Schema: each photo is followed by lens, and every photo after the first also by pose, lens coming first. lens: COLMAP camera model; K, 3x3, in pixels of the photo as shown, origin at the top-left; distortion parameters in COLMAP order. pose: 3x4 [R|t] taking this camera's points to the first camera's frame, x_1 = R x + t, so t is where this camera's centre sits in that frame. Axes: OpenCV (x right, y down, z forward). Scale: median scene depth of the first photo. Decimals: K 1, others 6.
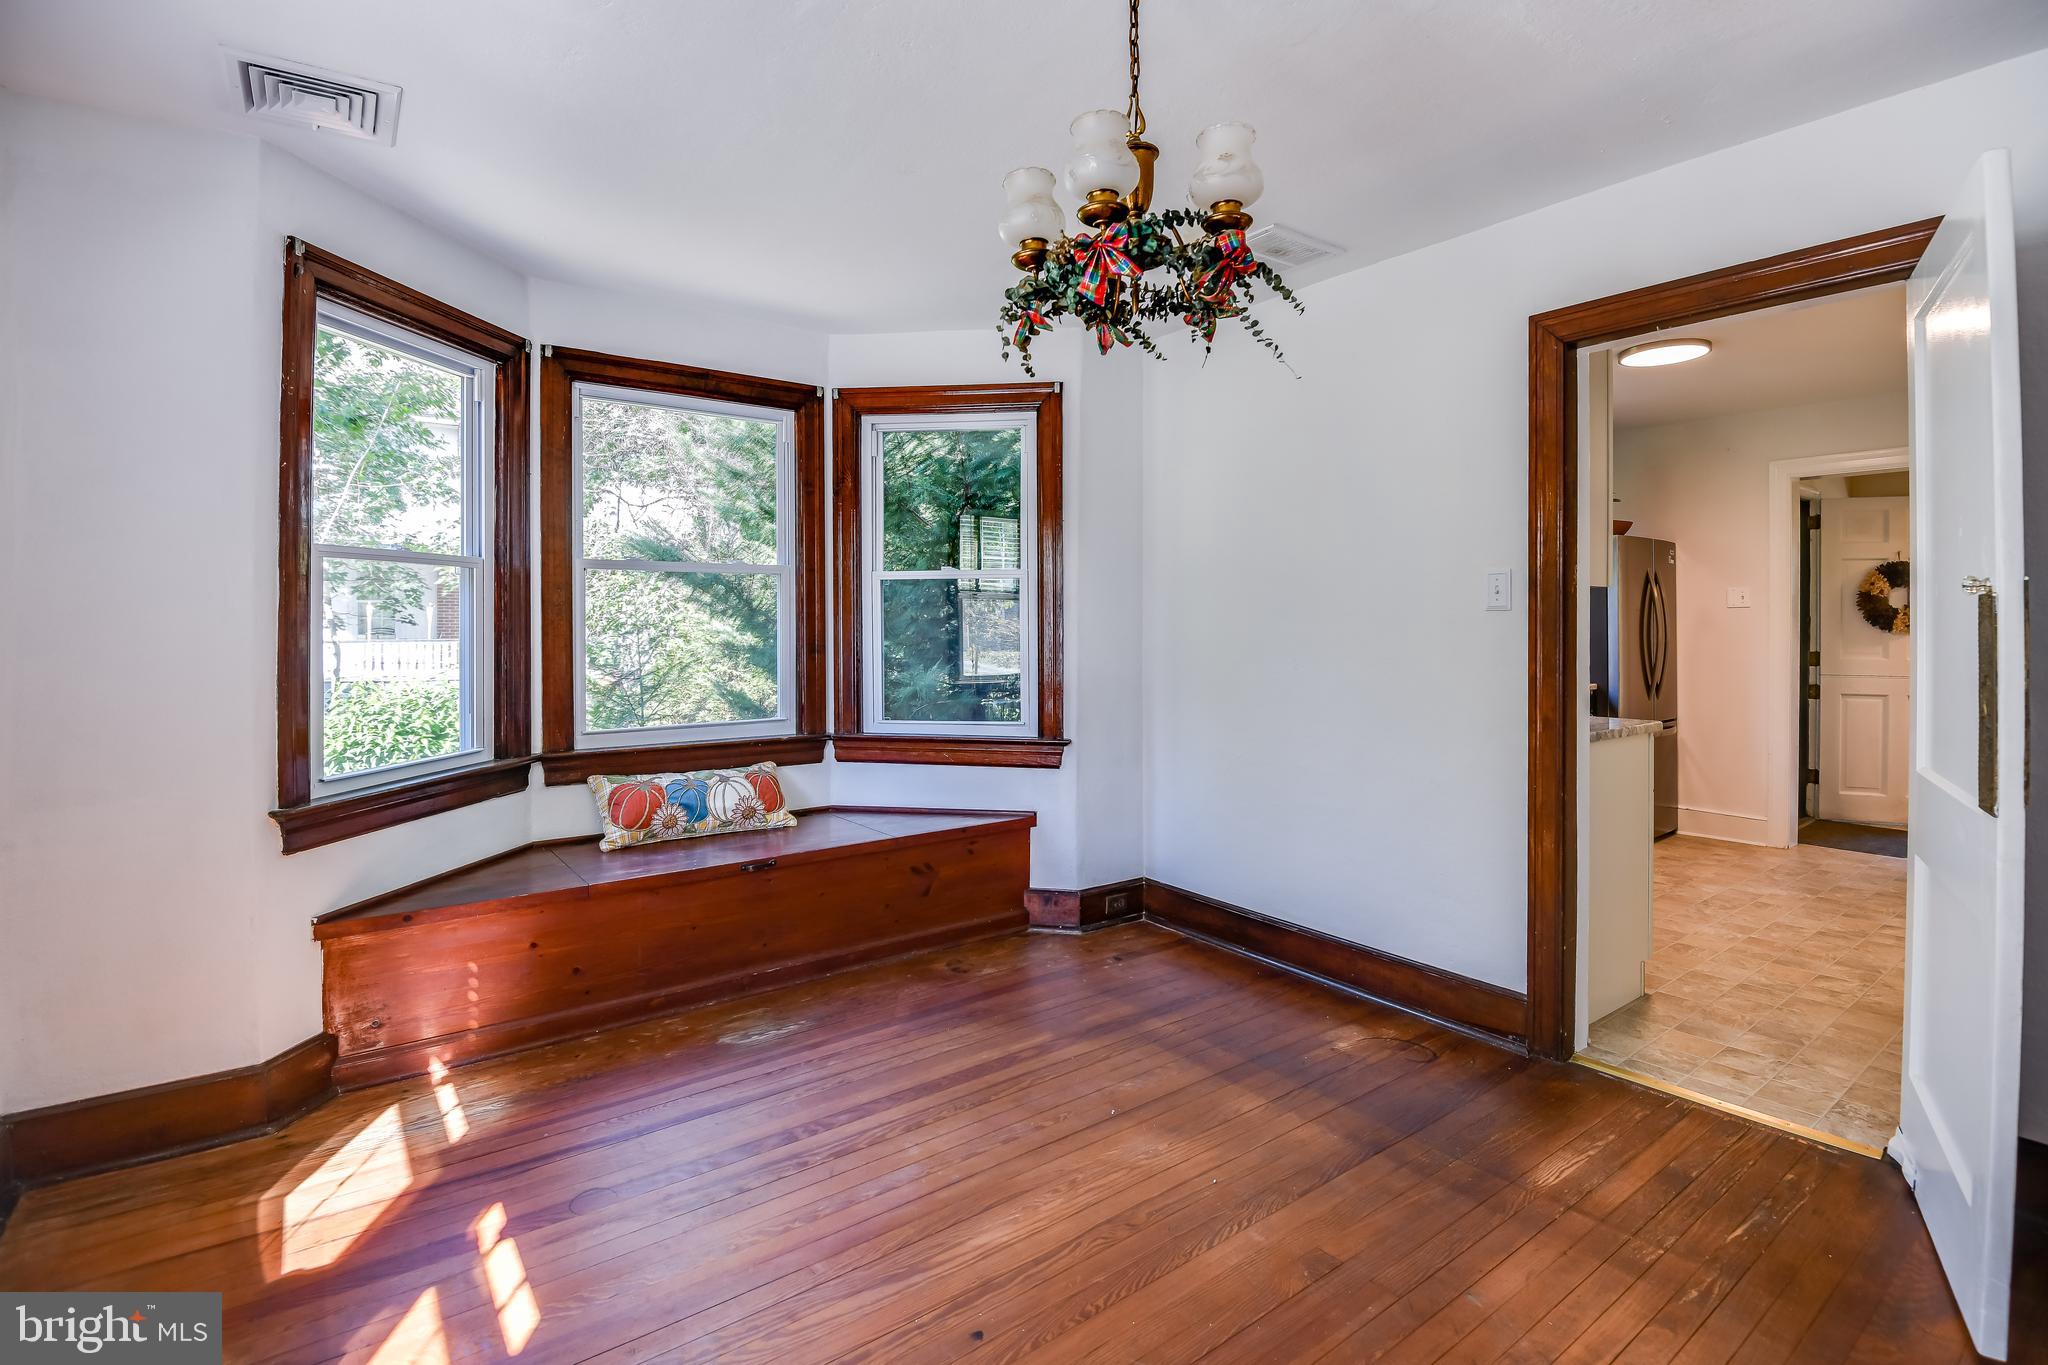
lens RADIAL K [[963.5, 0, 1065.9], [0, 963.5, 618.6], [0, 0, 1]] dist [-0.010944, -0.013607]
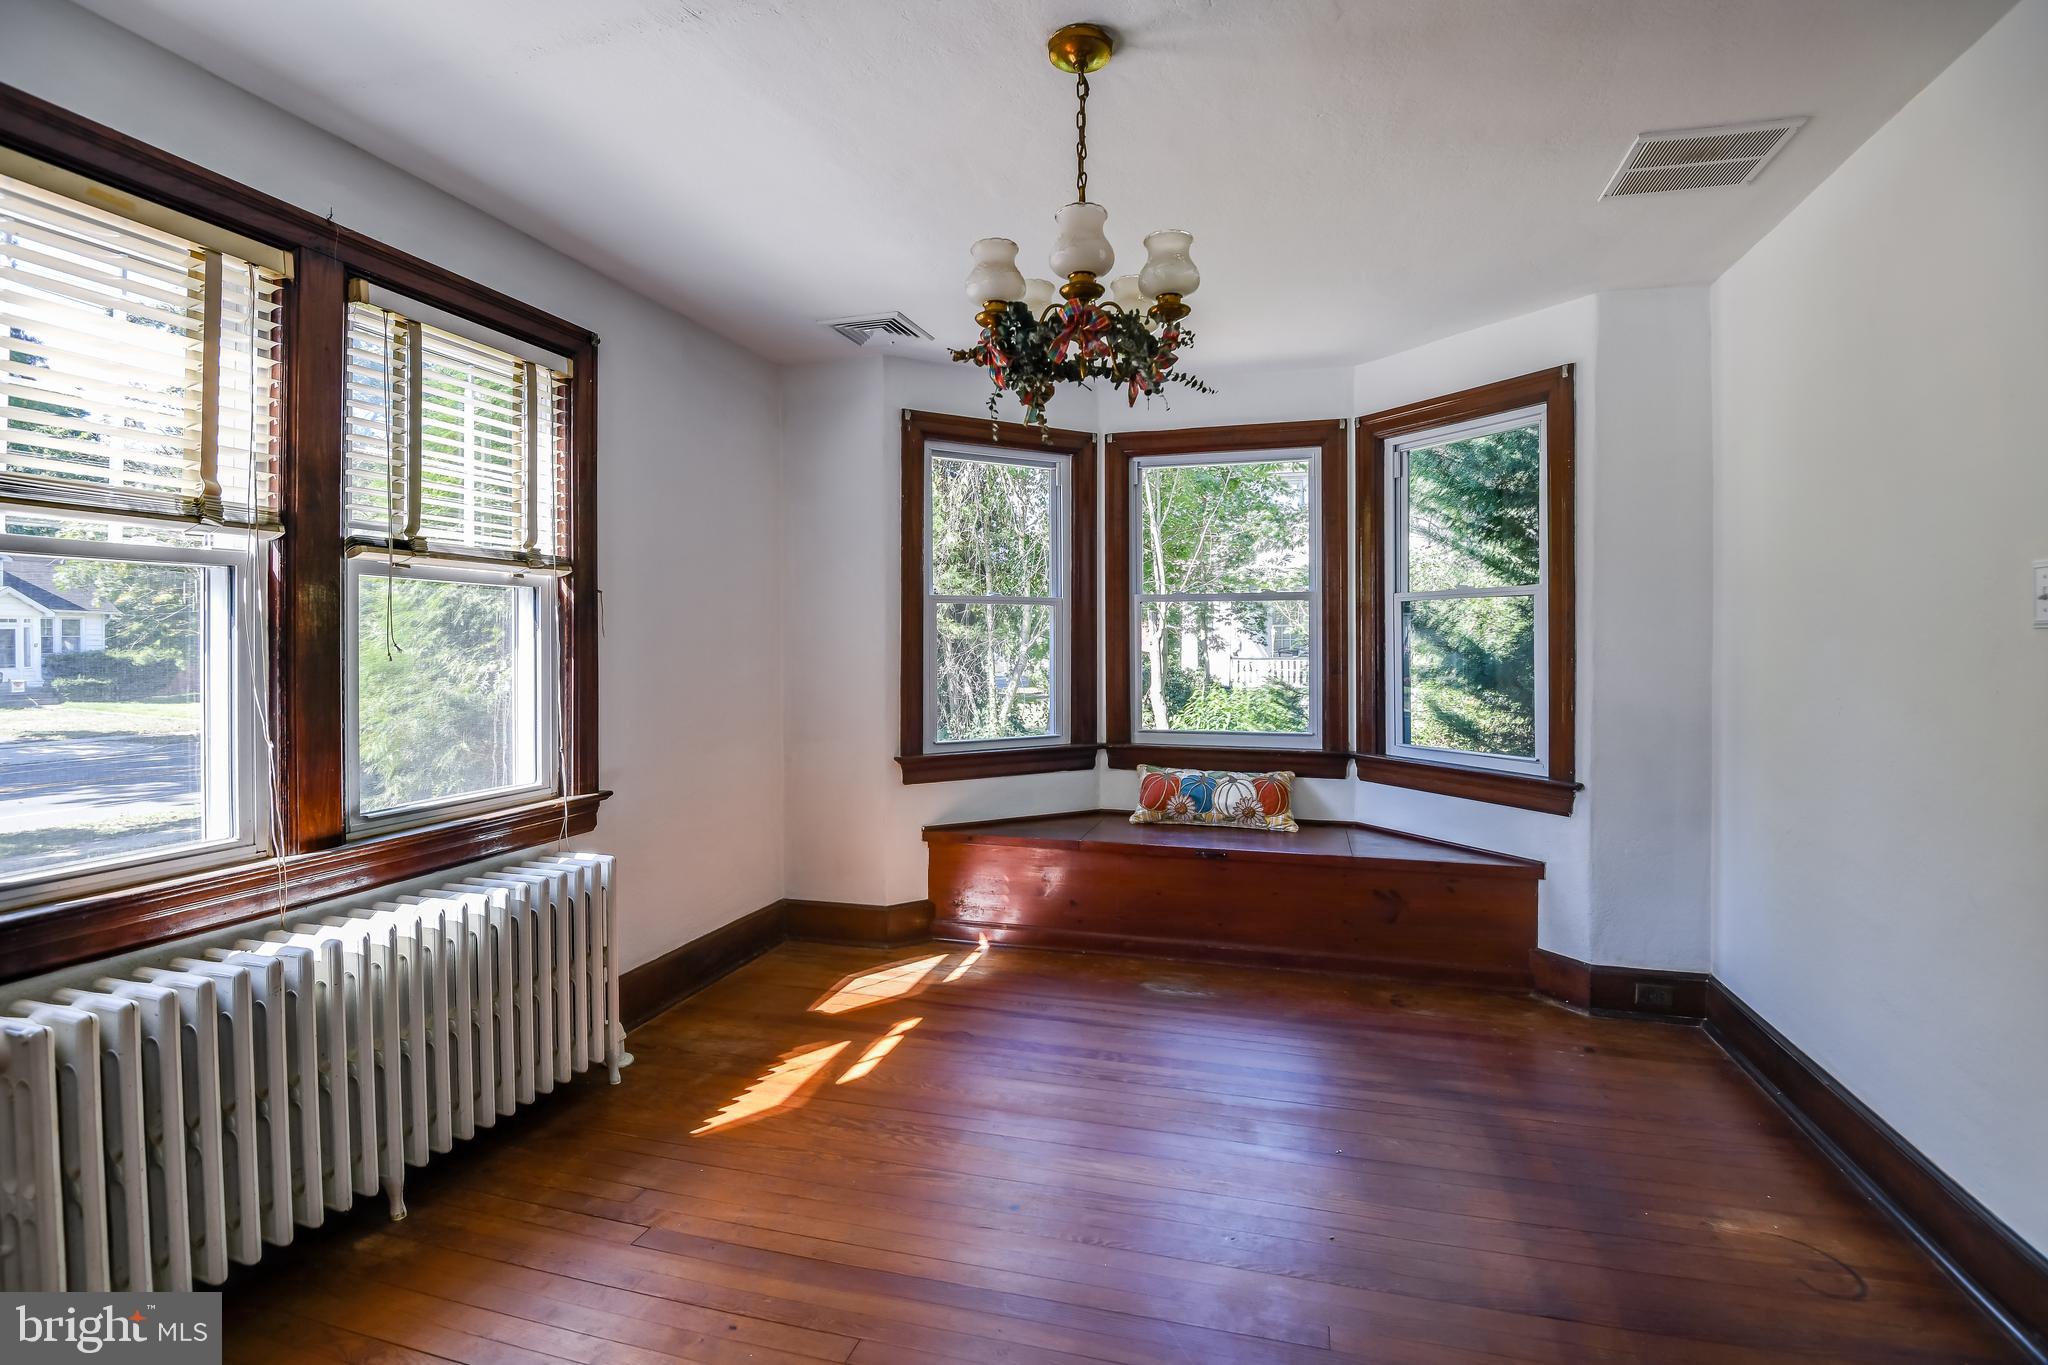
lens RADIAL K [[963.5, 0, 1021.4], [0, 963.5, 638.4], [0, 0, 1]] dist [-0.010944, -0.013607]
pose [[0.591618, -0.001817, -0.806216, 0.459609], [-0.000347, 0.999997, -0.002508, -0.000286], [0.806218, 0.001763, 0.591616, 0.121950]]
